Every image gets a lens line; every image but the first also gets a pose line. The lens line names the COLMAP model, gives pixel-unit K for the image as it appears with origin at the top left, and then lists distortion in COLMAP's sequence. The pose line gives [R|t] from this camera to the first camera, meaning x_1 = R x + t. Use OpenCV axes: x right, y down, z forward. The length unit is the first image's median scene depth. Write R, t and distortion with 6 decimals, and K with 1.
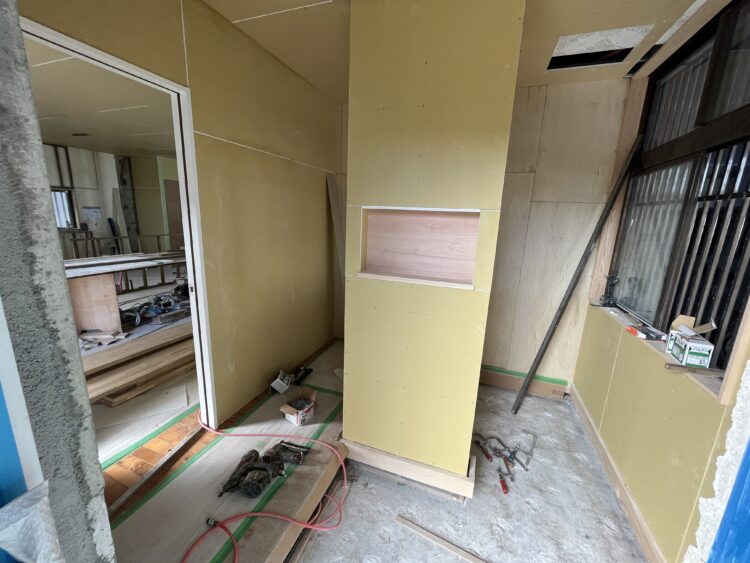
lens RADIAL K [[302.7, 0, 374.4], [0, 302.7, 282.0], [0, 0, 1]] dist [-0.009845, 0.000167]
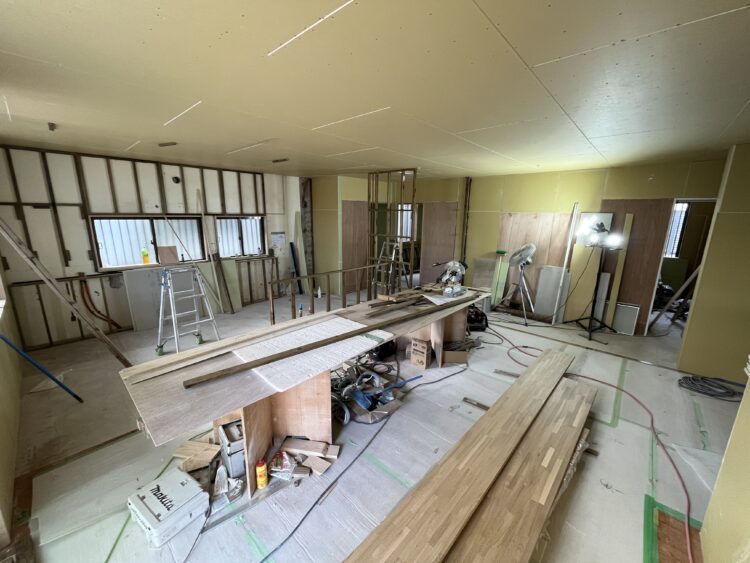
lens RADIAL K [[302.7, 0, 374.2], [0, 302.7, 282.9], [0, 0, 1]] dist [-0.009845, 0.000167]
pose [[0.923710, 0.059425, -0.378456, -0.265366], [-0.061796, 0.998071, 0.005889, -0.109612], [0.378076, 0.017947, 0.925600, 0.202427]]
